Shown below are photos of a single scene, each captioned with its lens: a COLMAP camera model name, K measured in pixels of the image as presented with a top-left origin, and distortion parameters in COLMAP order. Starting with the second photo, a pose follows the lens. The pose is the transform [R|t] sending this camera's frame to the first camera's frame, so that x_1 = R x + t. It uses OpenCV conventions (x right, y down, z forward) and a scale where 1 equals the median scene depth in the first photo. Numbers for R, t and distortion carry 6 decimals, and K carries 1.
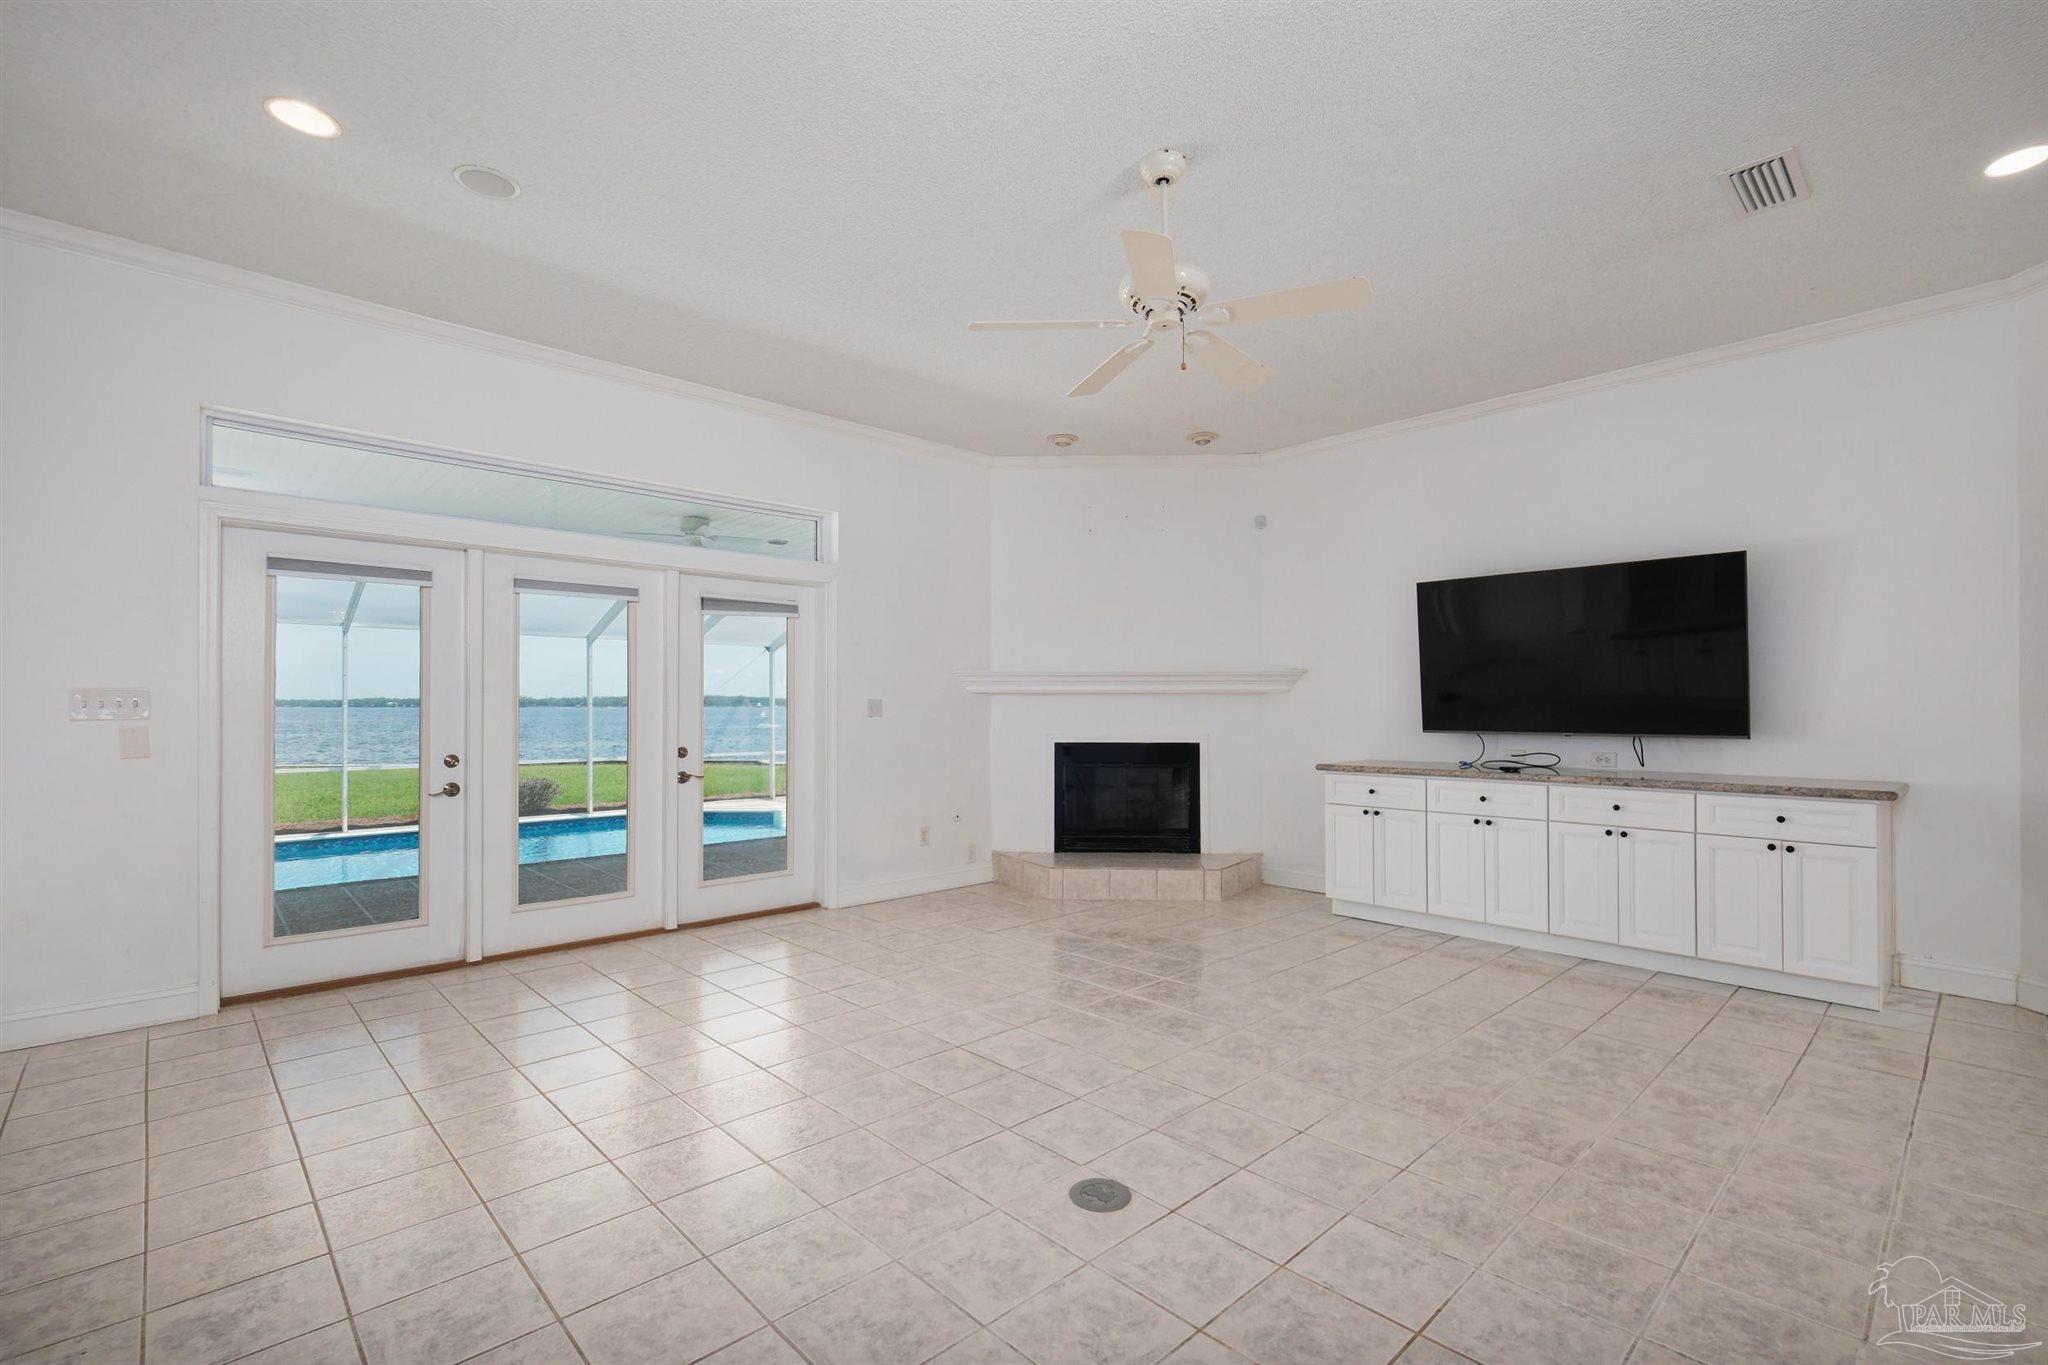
lens RADIAL K [[913.0, 0, 1039.8], [0, 913.0, 704.7], [0, 0, 1]] dist [-0.000668, -0.000100]
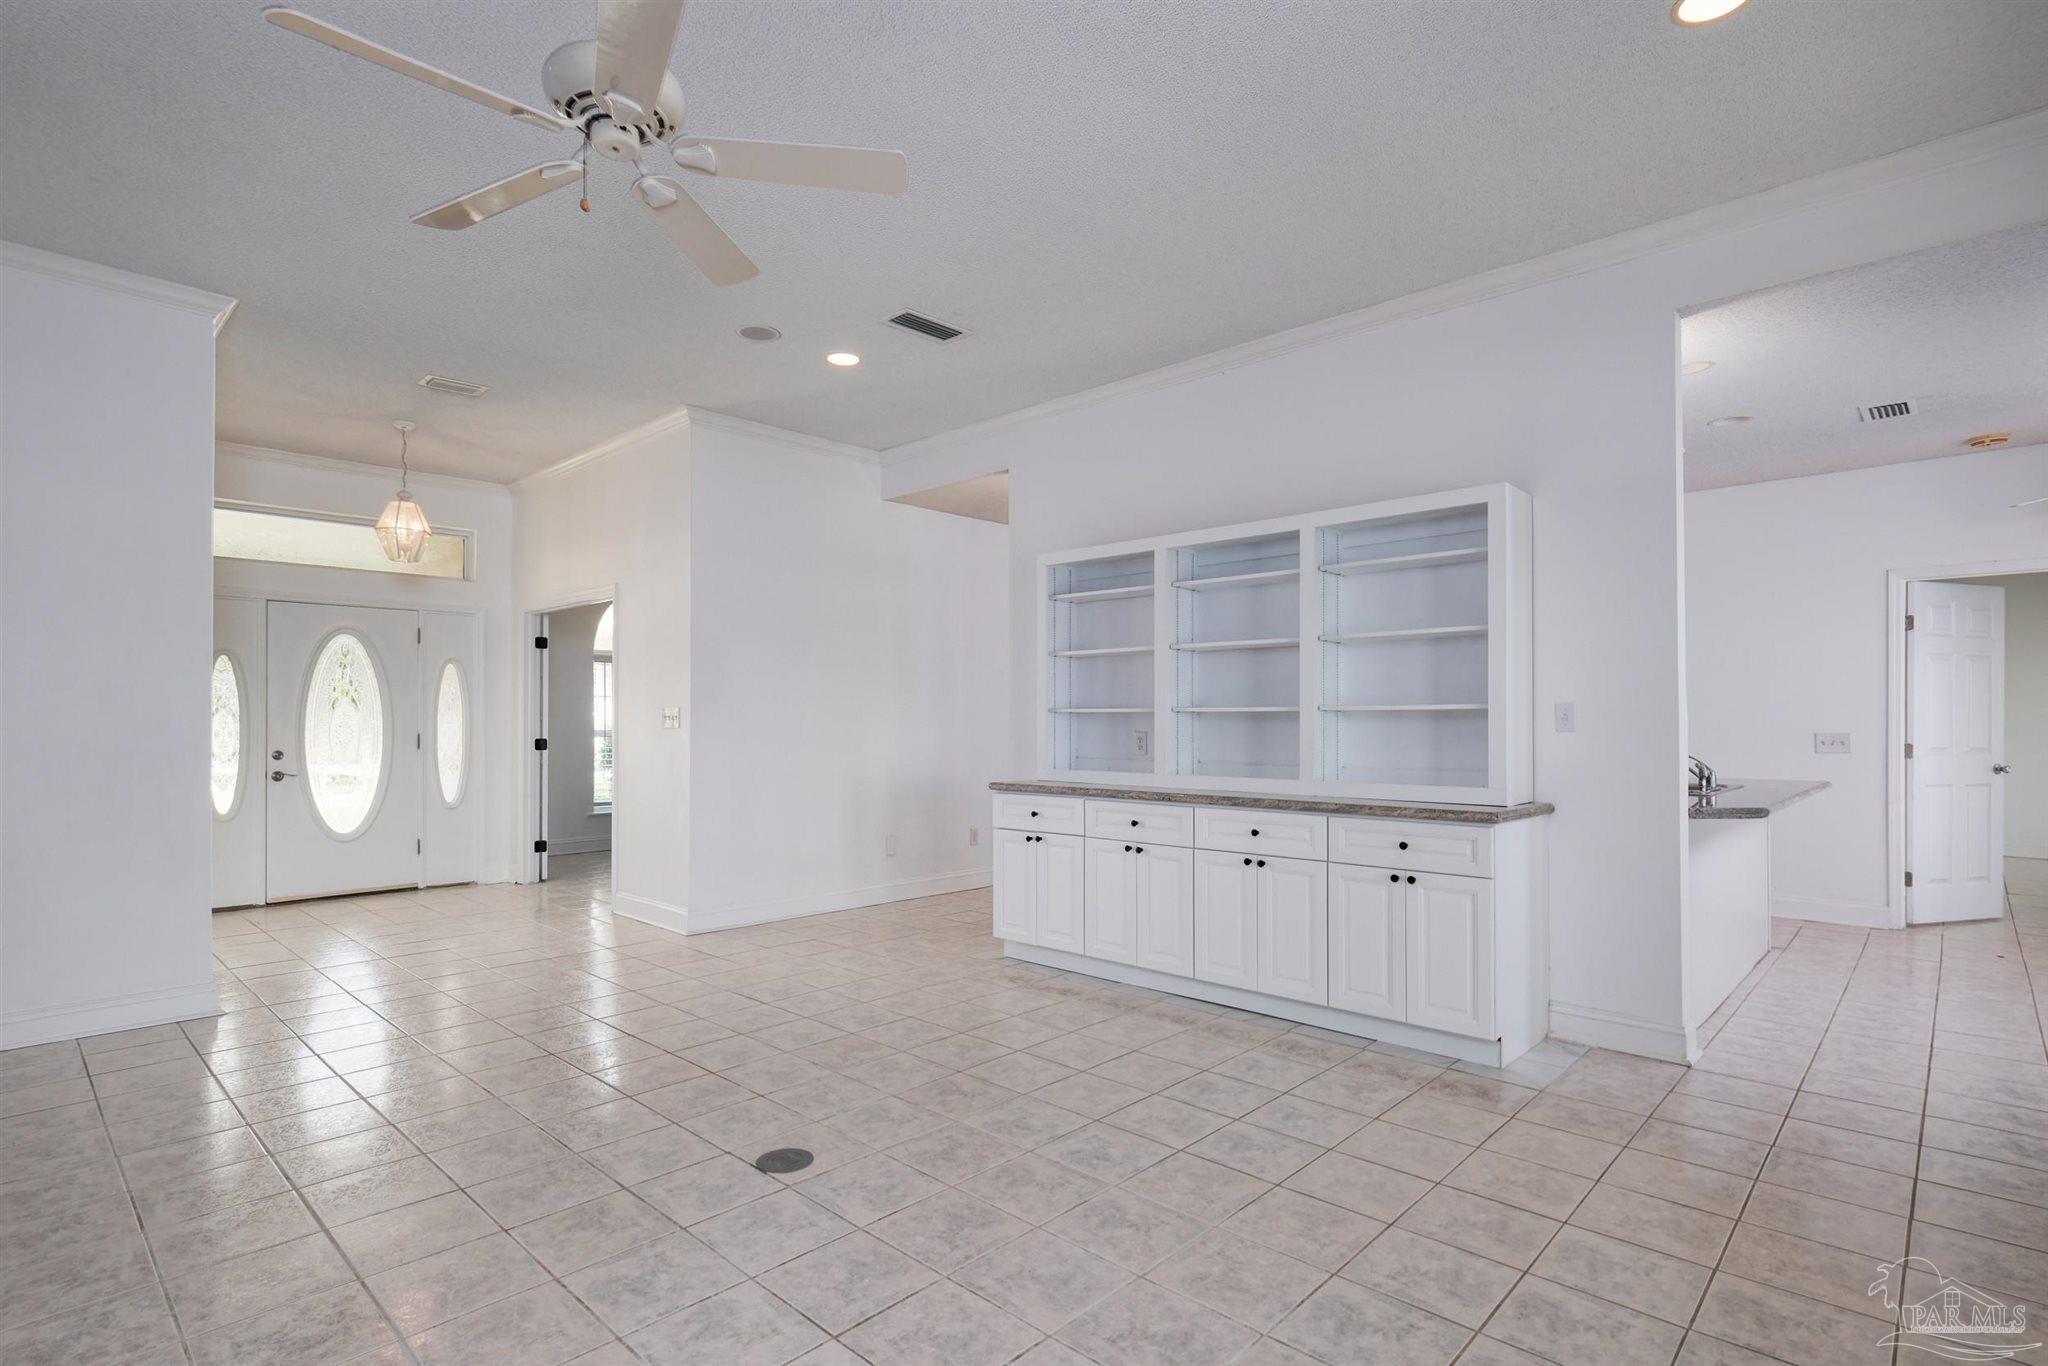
lens RADIAL K [[1006.0, 0, 1018.0], [0, 1006.0, 702.6], [0, 0, 1]] dist [-0.000646, -0.000619]
pose [[-0.998653, 0.001395, -0.051866, -0.074751], [0.002273, 0.999855, -0.016878, 0.001642], [0.051835, -0.016973, -0.998511, 1.091334]]
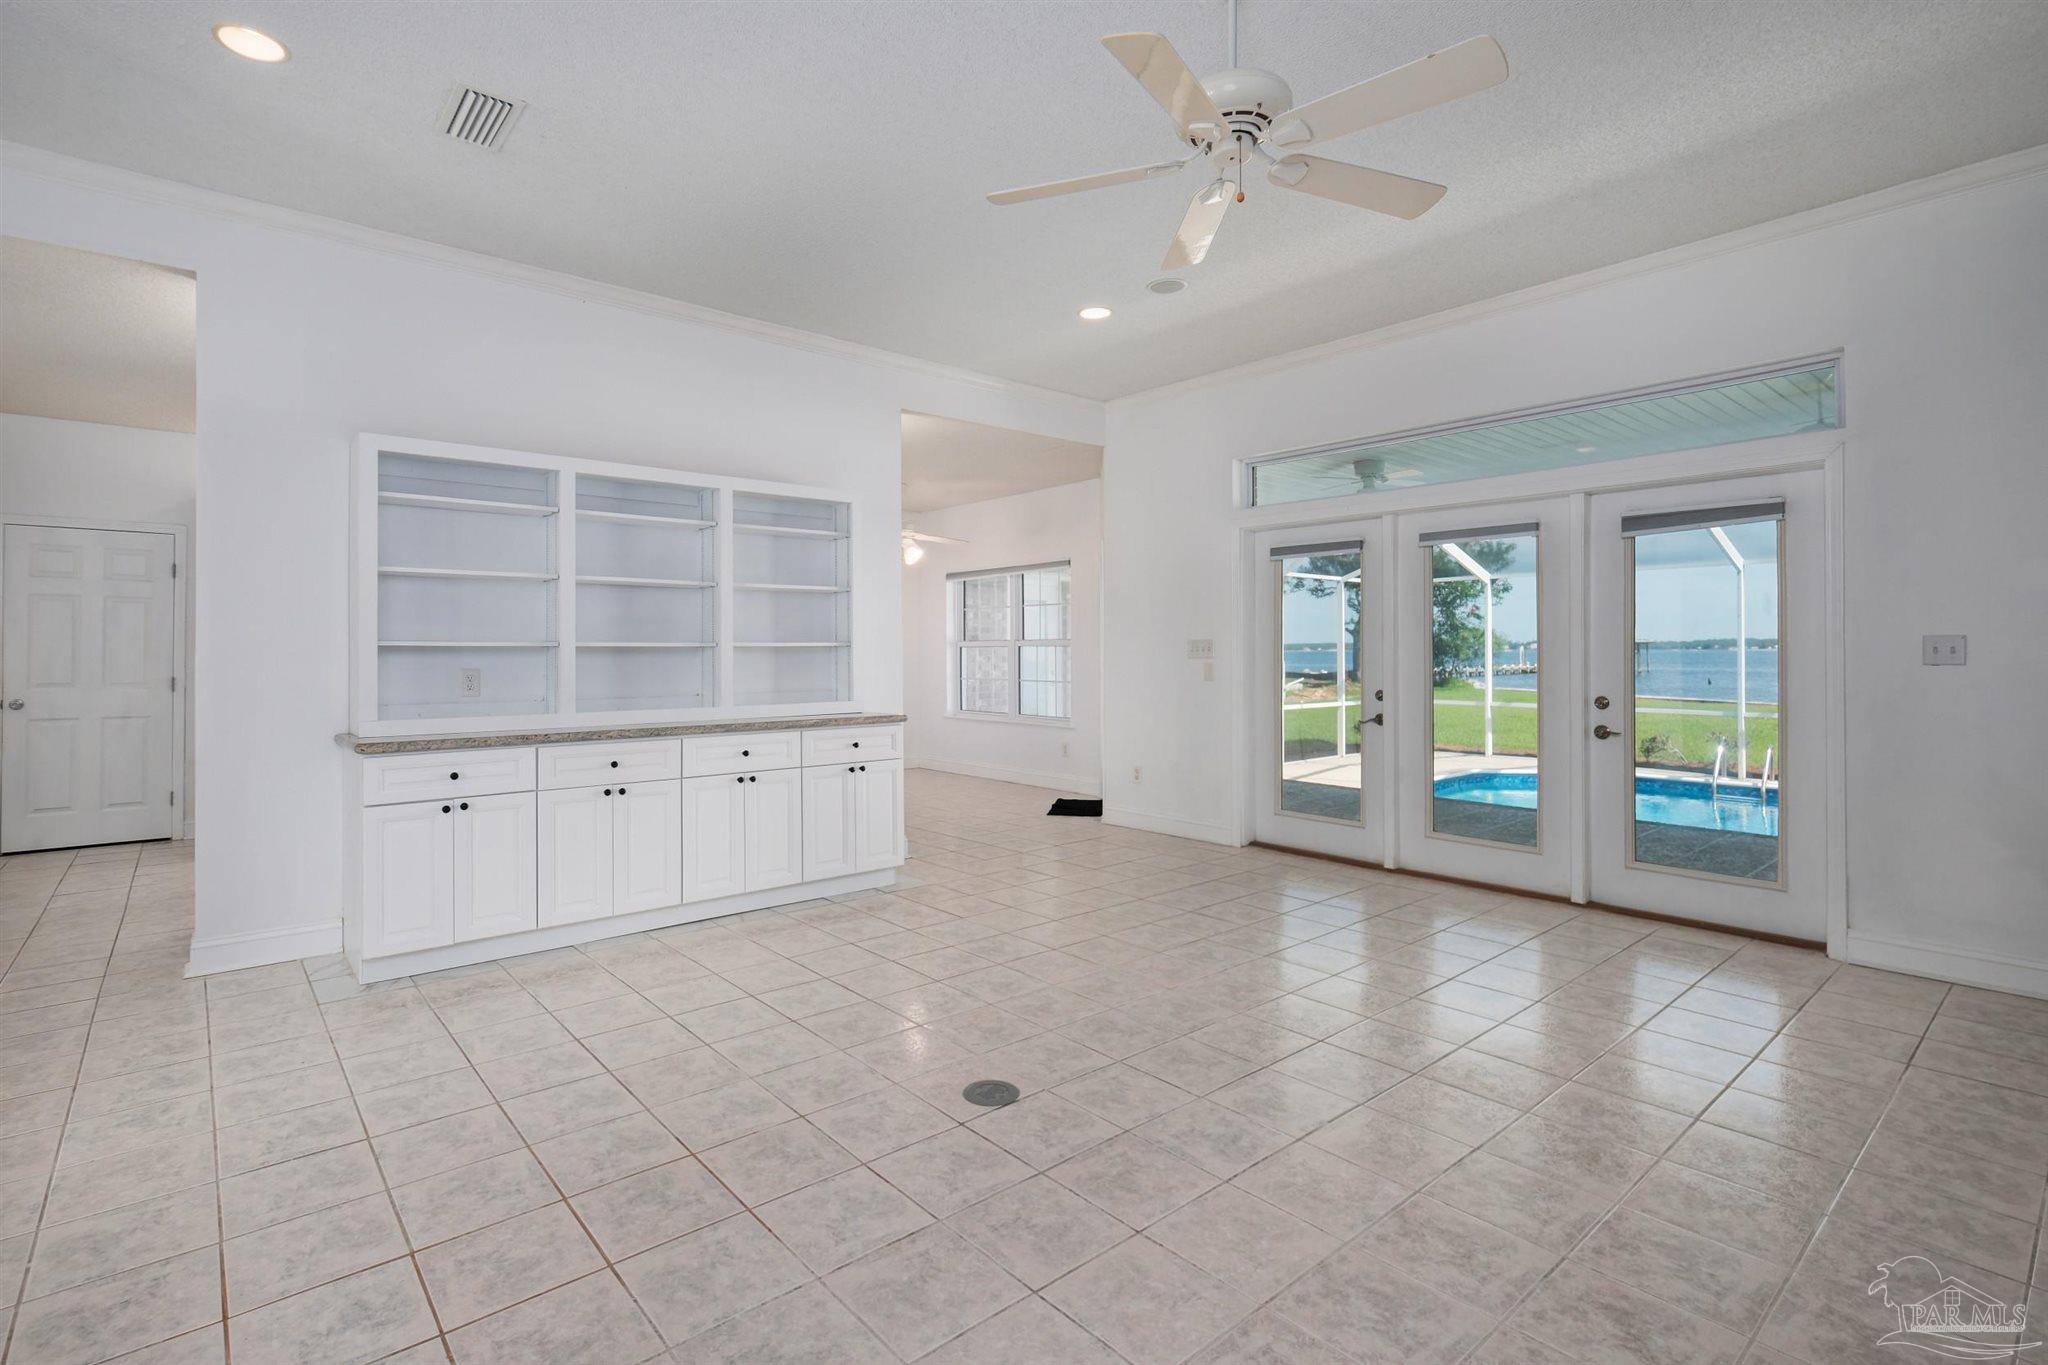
lens RADIAL K [[954.8, 0, 963.9], [0, 954.8, 652.0], [0, 0, 1]] dist [0.000735, 0.000026]
pose [[-0.077135, 0.001988, -0.997019, 0.594739], [0.004871, 0.999987, 0.001617, 0.000242], [0.997009, -0.004732, -0.077144, 0.515729]]
